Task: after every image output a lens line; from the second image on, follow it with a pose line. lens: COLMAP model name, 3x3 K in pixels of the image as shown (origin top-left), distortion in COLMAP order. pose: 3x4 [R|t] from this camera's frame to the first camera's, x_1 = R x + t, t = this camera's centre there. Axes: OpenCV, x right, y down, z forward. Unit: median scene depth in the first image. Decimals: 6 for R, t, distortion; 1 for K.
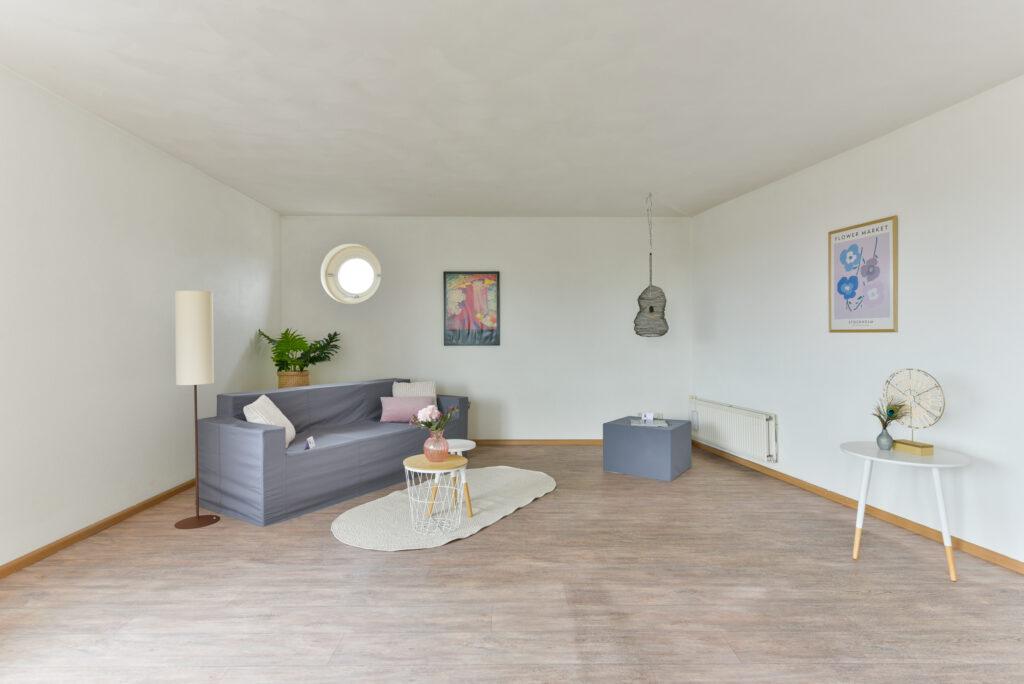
lens RADIAL K [[512.6, 0, 515.9], [0, 512.6, 340.2], [0, 0, 1]] dist [0.000237, 0.000157]
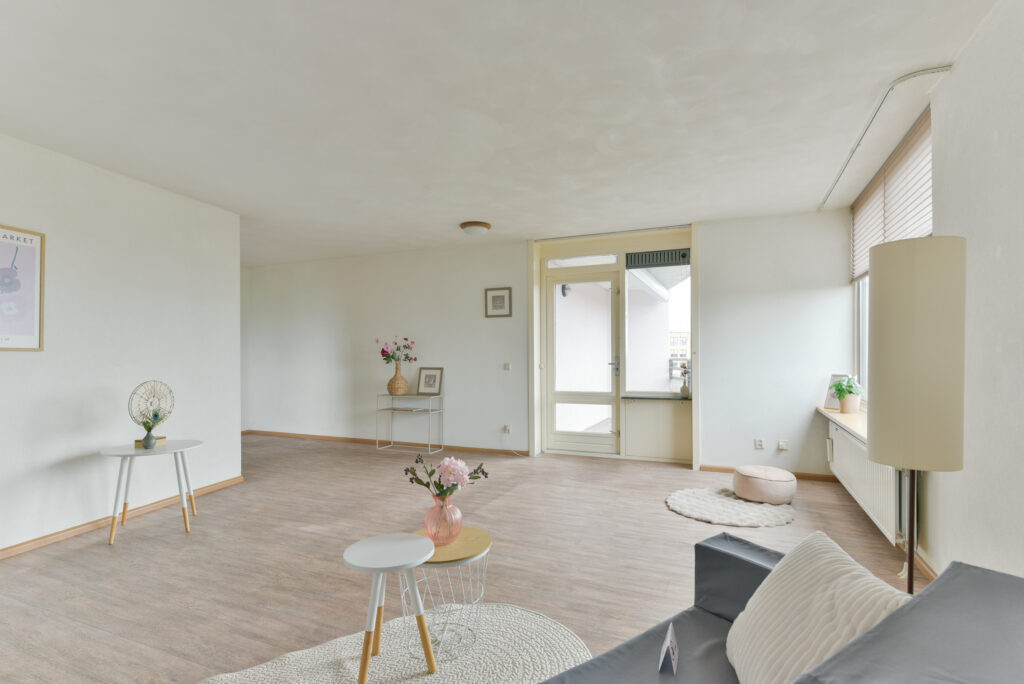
lens RADIAL K [[504.9, 0, 514.2], [0, 504.9, 348.1], [0, 0, 1]] dist [0.001906, 0.000288]
pose [[-0.908429, 0.007657, 0.417970, -0.631710], [0.003781, 0.999942, -0.010102, -0.010453], [-0.418023, -0.007597, -0.908405, 1.915883]]
